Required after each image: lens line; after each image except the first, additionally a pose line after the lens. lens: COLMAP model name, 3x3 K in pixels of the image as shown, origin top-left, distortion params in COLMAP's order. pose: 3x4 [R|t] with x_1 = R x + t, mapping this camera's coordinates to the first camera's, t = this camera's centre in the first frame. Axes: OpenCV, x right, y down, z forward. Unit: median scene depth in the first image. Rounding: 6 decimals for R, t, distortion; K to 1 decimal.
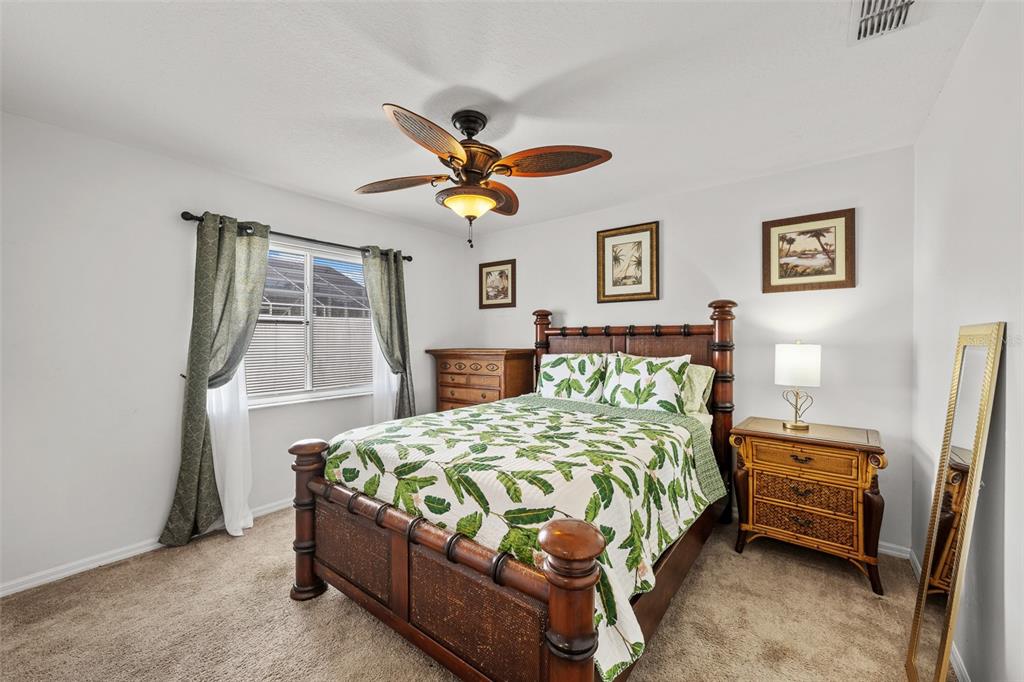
lens RADIAL K [[407.2, 0, 512.8], [0, 407.2, 341.0], [0, 0, 1]] dist [-0.000315, 0.000043]
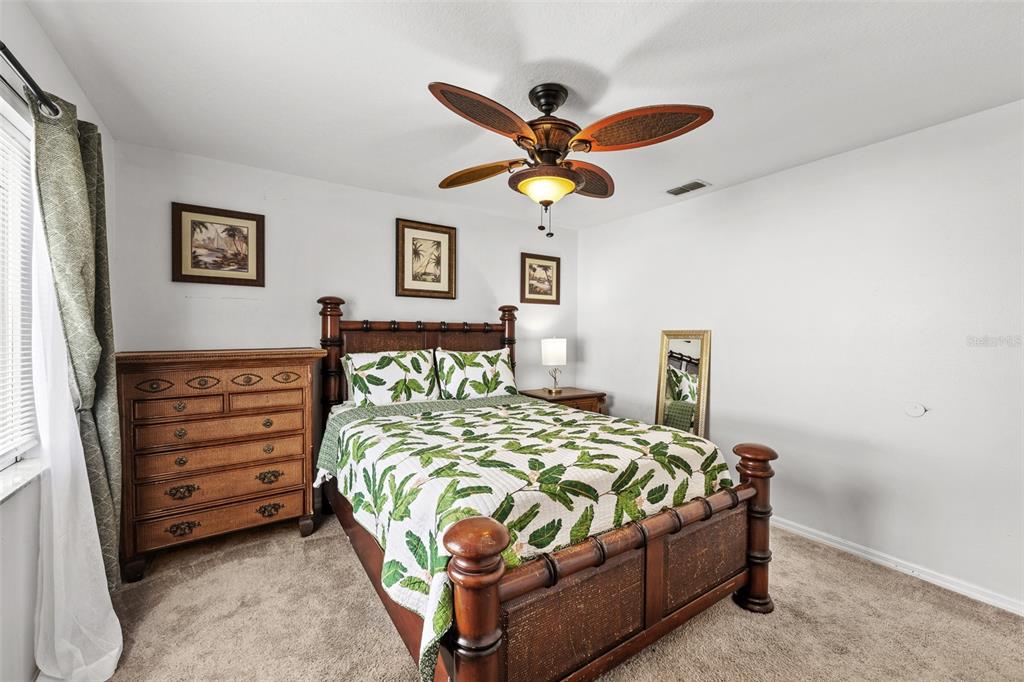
lens RADIAL K [[407.2, 0, 512.8], [0, 407.2, 341.0], [0, 0, 1]] dist [-0.000315, 0.000043]
pose [[0.317102, -0.018613, 0.948209, -0.663464], [-0.003253, 0.999780, 0.020713, -0.011784], [-0.948386, -0.009653, 0.316972, 0.513967]]
